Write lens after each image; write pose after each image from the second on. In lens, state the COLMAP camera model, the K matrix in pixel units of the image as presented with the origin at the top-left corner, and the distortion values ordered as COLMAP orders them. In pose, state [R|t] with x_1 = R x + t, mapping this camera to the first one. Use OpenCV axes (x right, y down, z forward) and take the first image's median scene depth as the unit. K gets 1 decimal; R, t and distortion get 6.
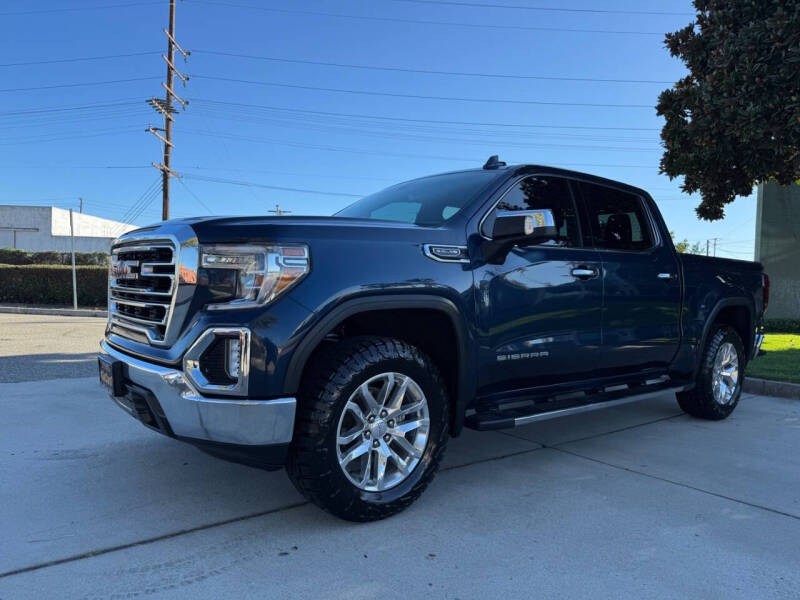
lens RADIAL K [[566.9, 0, 398.1], [0, 566.9, 304.4], [0, 0, 1]] dist [0.011887, -0.006815]
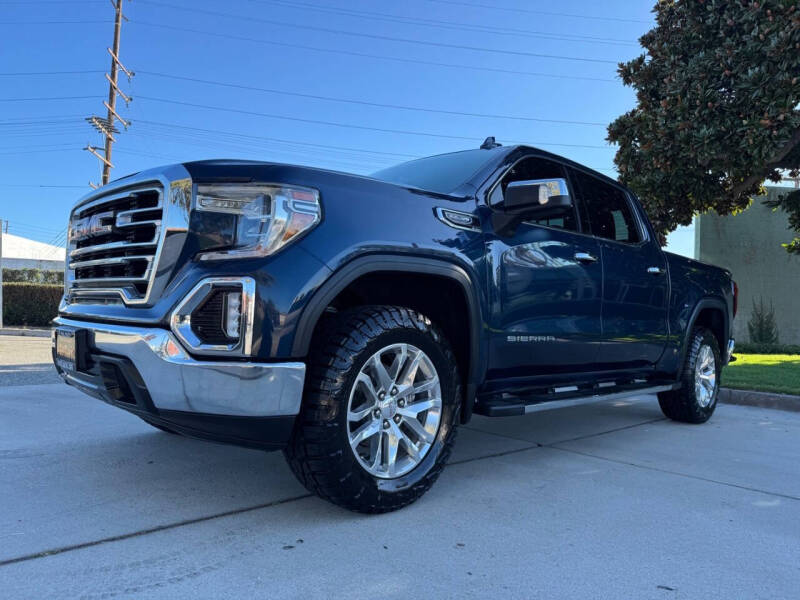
lens RADIAL K [[566.9, 0, 398.1], [0, 566.9, 304.4], [0, 0, 1]] dist [0.011887, -0.006815]
pose [[0.994962, 0.013613, 0.099324, -0.105279], [-0.007842, 0.998271, -0.058261, 0.104928], [-0.099945, 0.057189, 0.993348, 0.105242]]
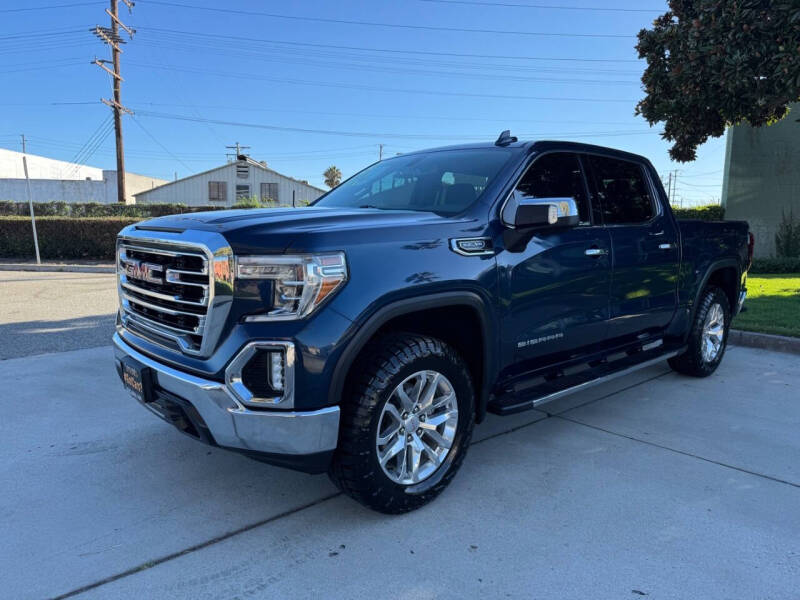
lens RADIAL K [[566.9, 0, 398.1], [0, 566.9, 304.4], [0, 0, 1]] dist [0.011887, -0.006815]
pose [[0.997932, -0.026090, 0.058742, -0.108754], [0.019352, 0.993466, 0.112479, -0.106135], [-0.061293, -0.111110, 0.991916, 0.010311]]
